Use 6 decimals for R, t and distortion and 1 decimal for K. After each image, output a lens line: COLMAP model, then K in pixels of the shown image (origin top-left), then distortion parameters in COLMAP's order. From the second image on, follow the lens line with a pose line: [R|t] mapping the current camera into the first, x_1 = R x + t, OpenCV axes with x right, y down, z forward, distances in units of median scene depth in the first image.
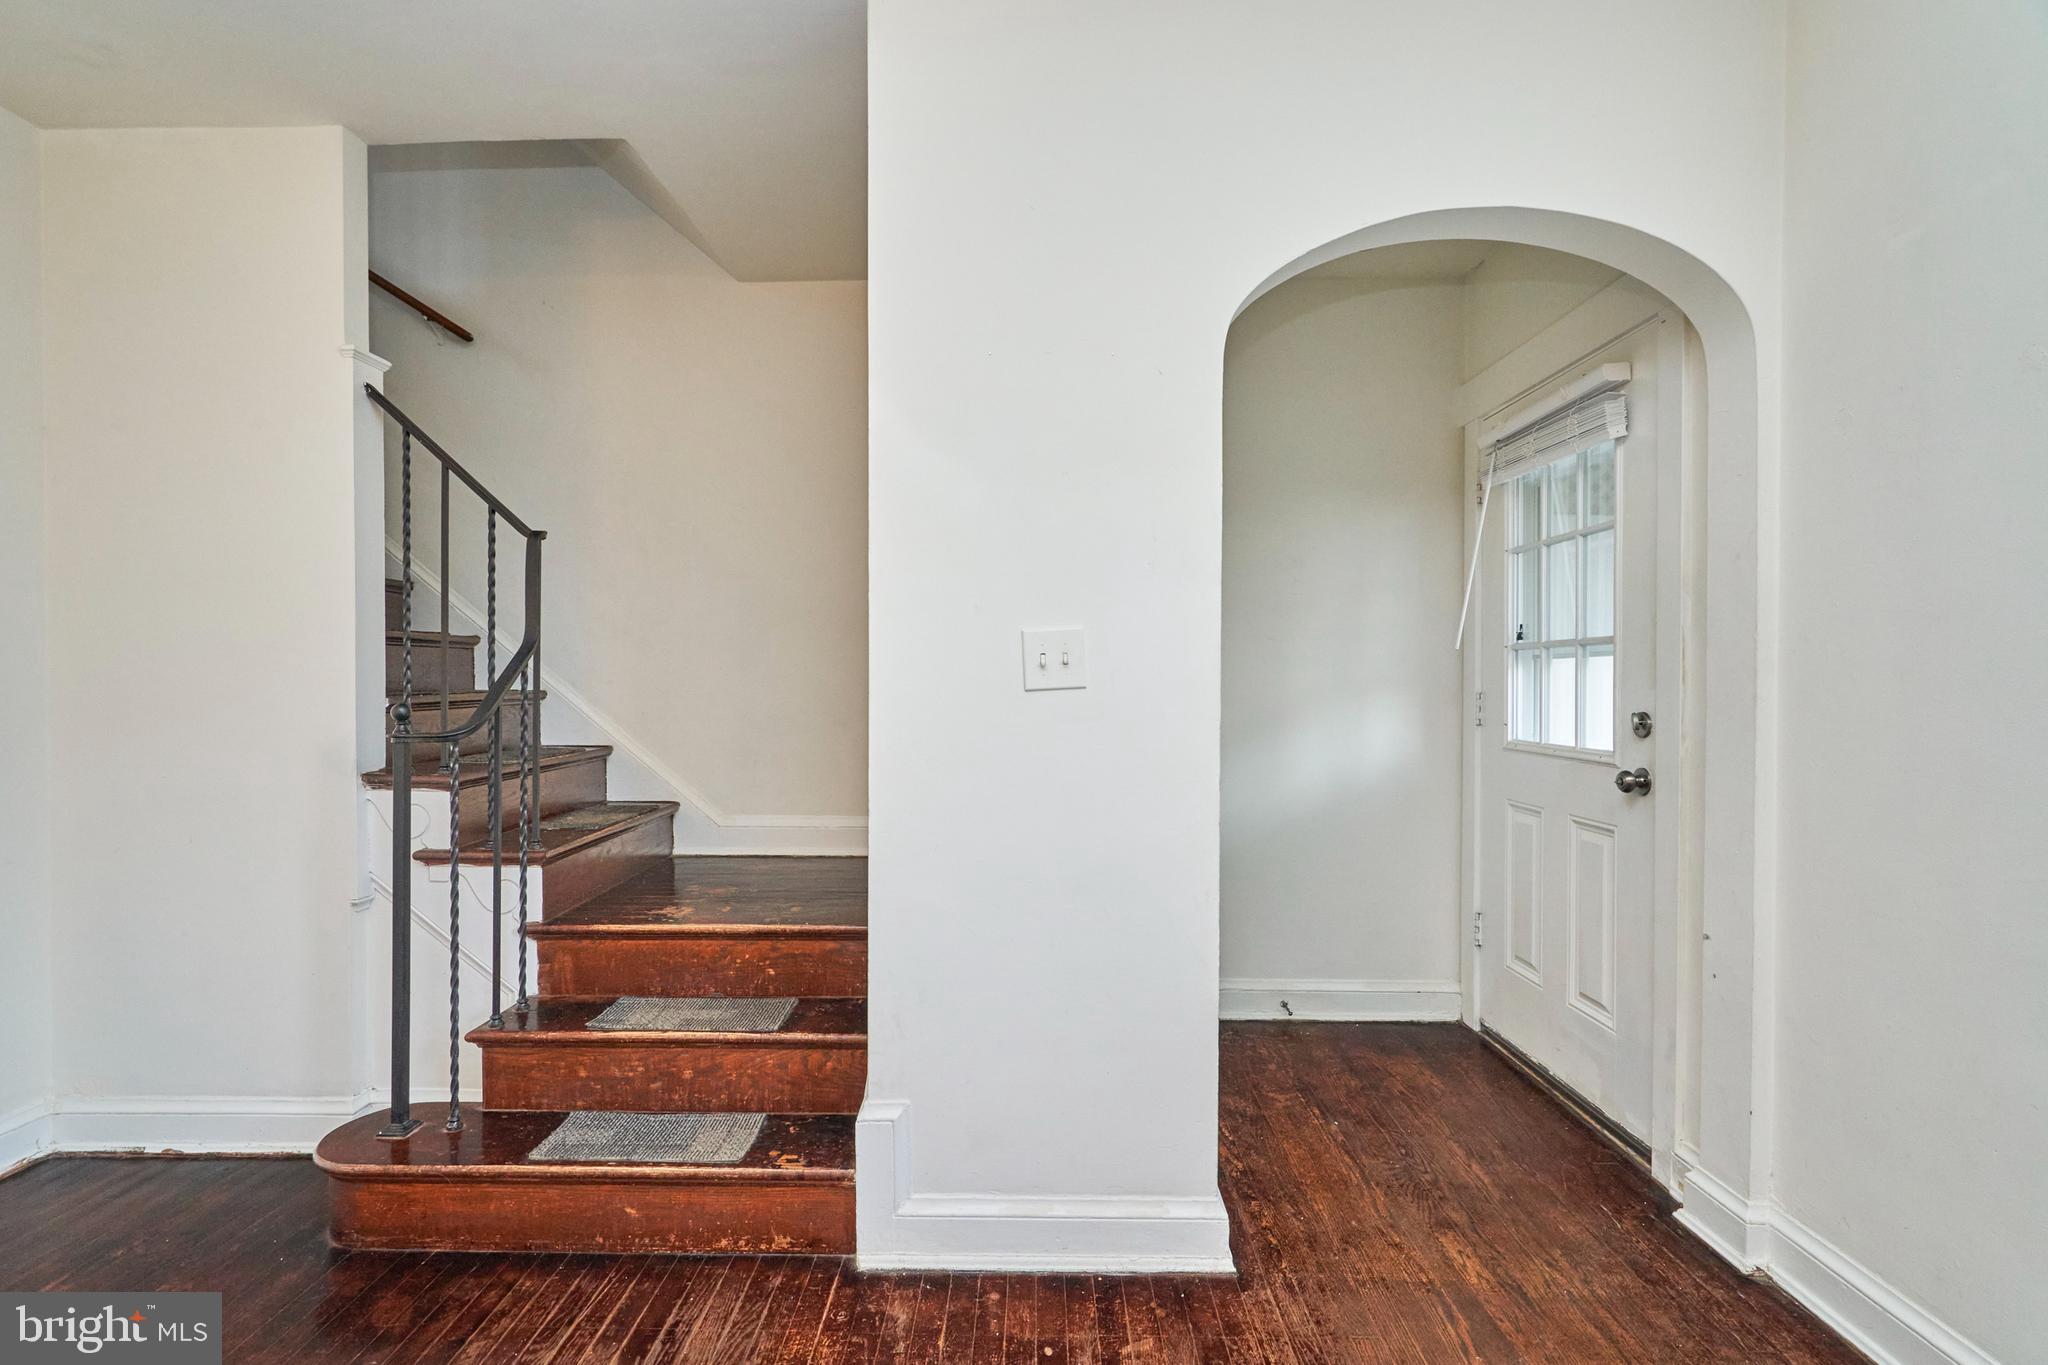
lens RADIAL K [[954.1, 0, 1009.7], [0, 954.1, 680.9], [0, 0, 1]] dist [0.001443, 0.000979]
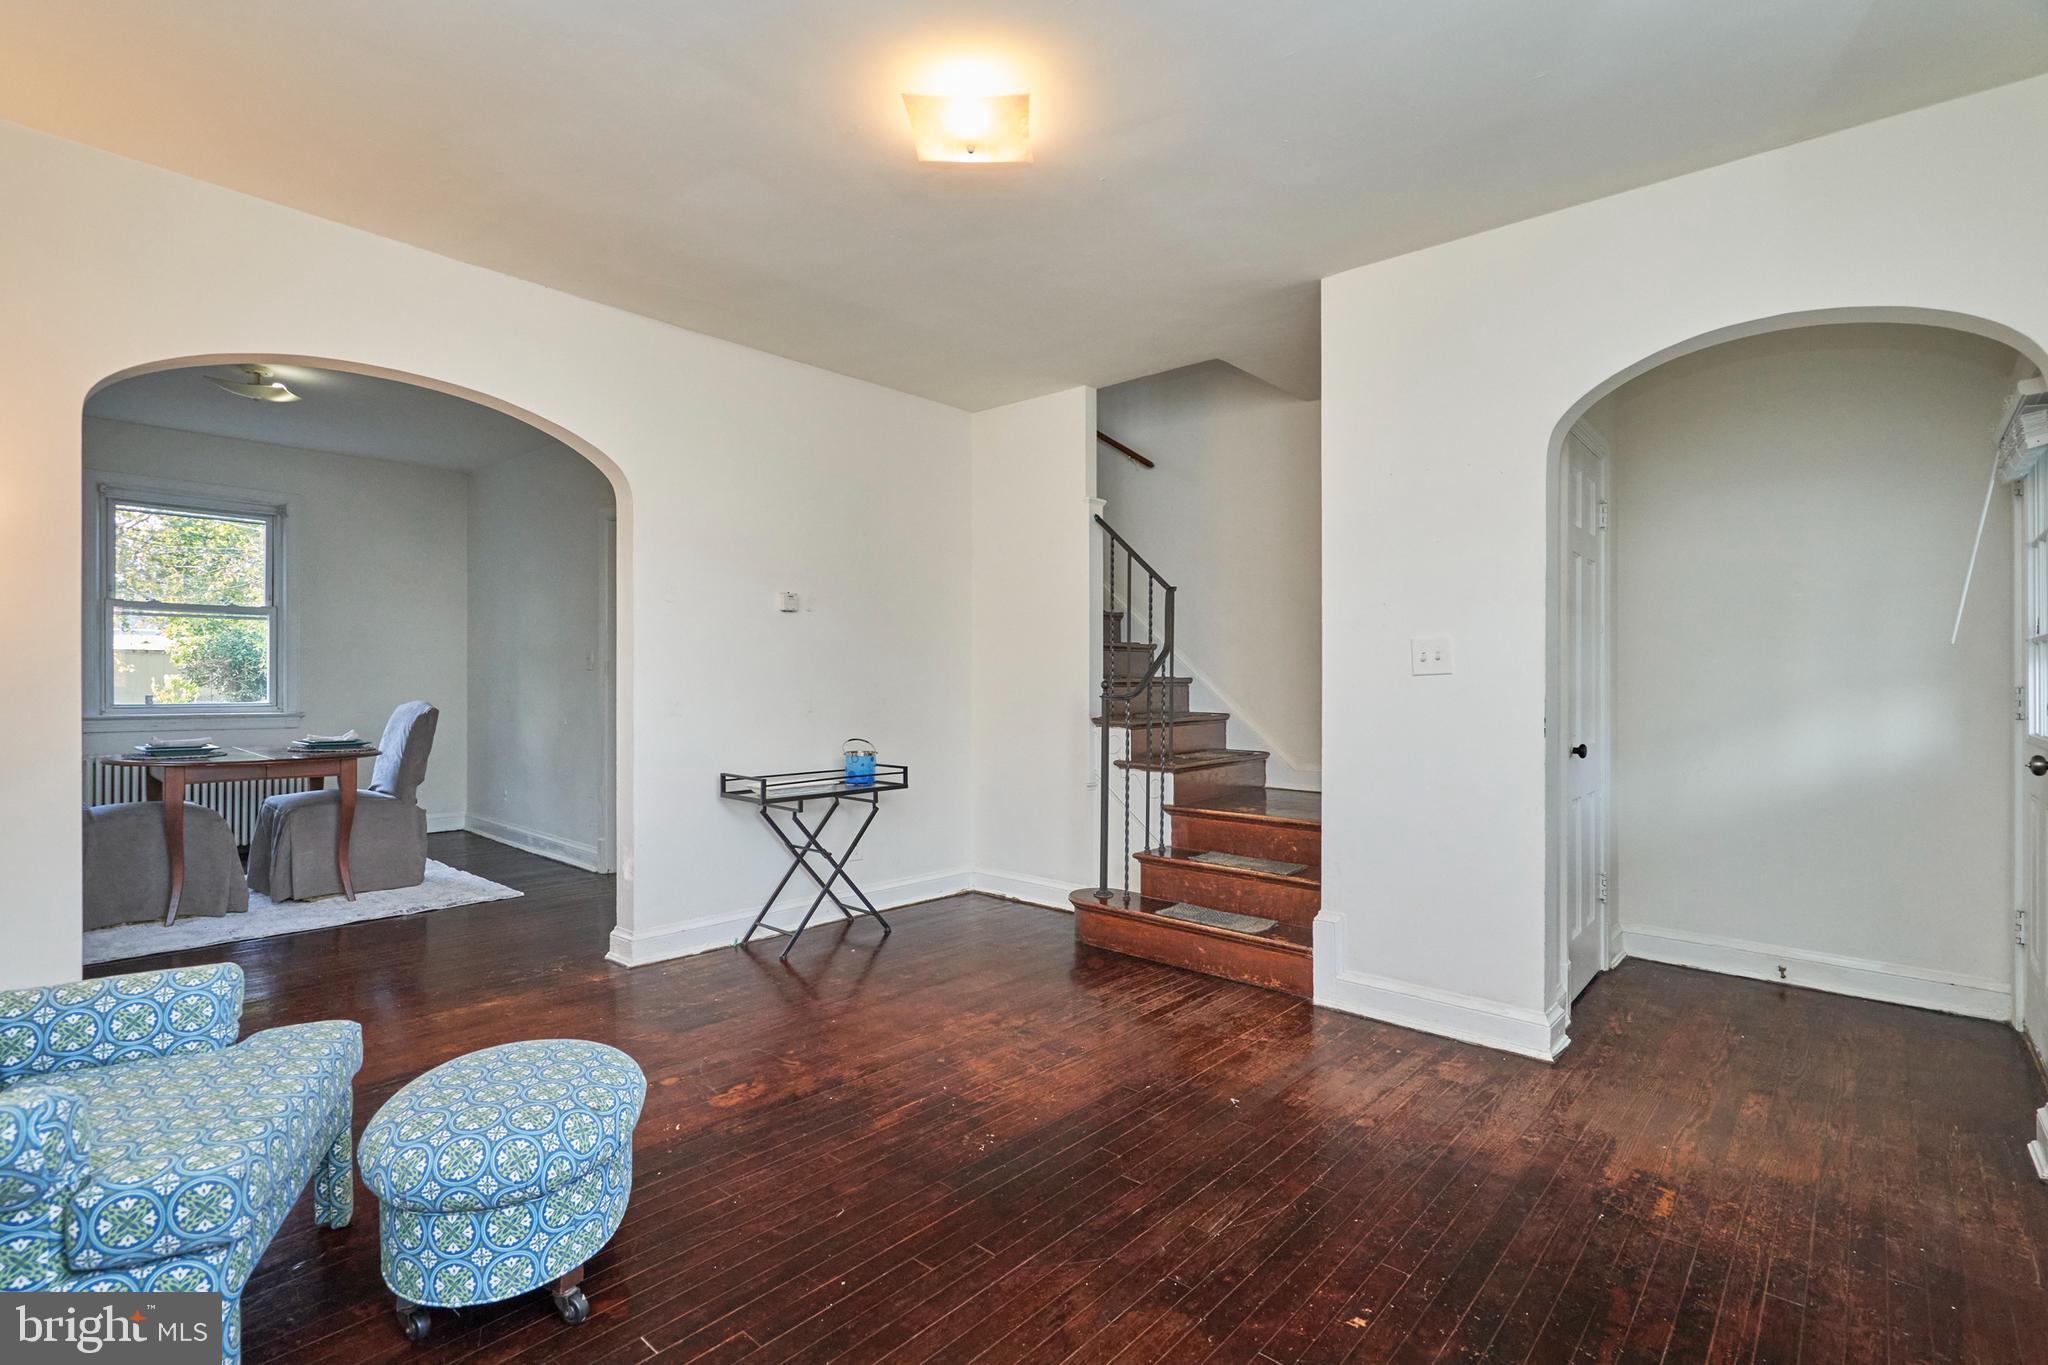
lens RADIAL K [[954.1, 0, 1025.5], [0, 954.1, 654.3], [0, 0, 1]] dist [0.001443, 0.000979]
pose [[0.766252, -0.008261, -0.642487, 0.451242], [-0.007626, 0.999730, -0.021950, 0.011857], [0.642495, 0.021719, 0.765982, -0.555135]]
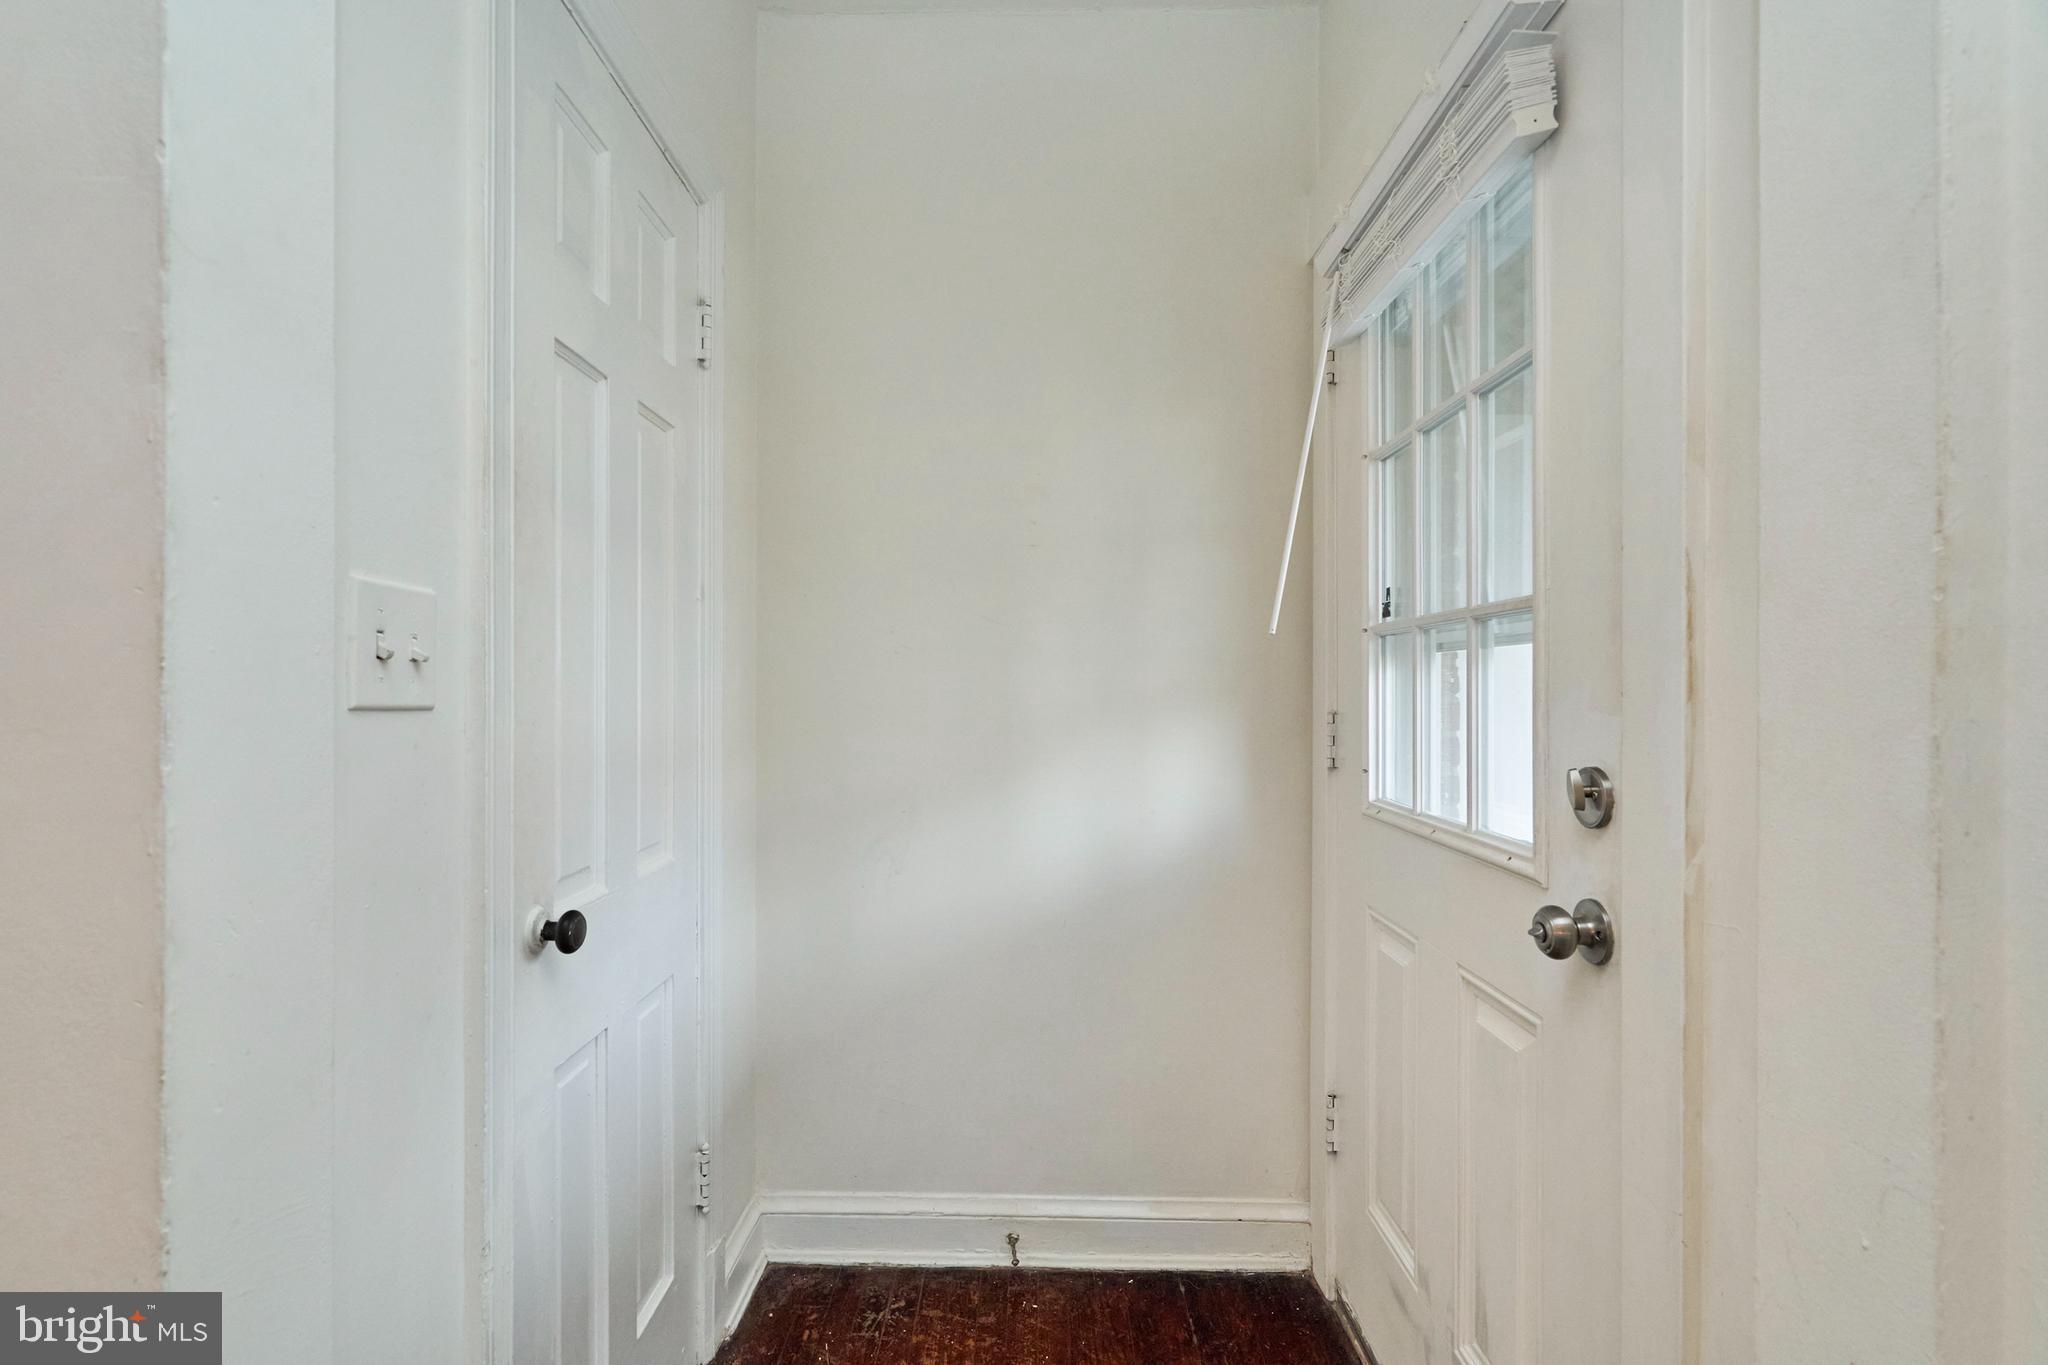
lens RADIAL K [[954.1, 0, 1022.5], [0, 954.1, 676.6], [0, 0, 1]] dist [0.001443, 0.000979]
pose [[0.999955, 0.005221, 0.007980, 0.393042], [-0.005155, 0.999952, -0.008278, -0.004543], [-0.008022, 0.008237, 0.999934, 0.557930]]
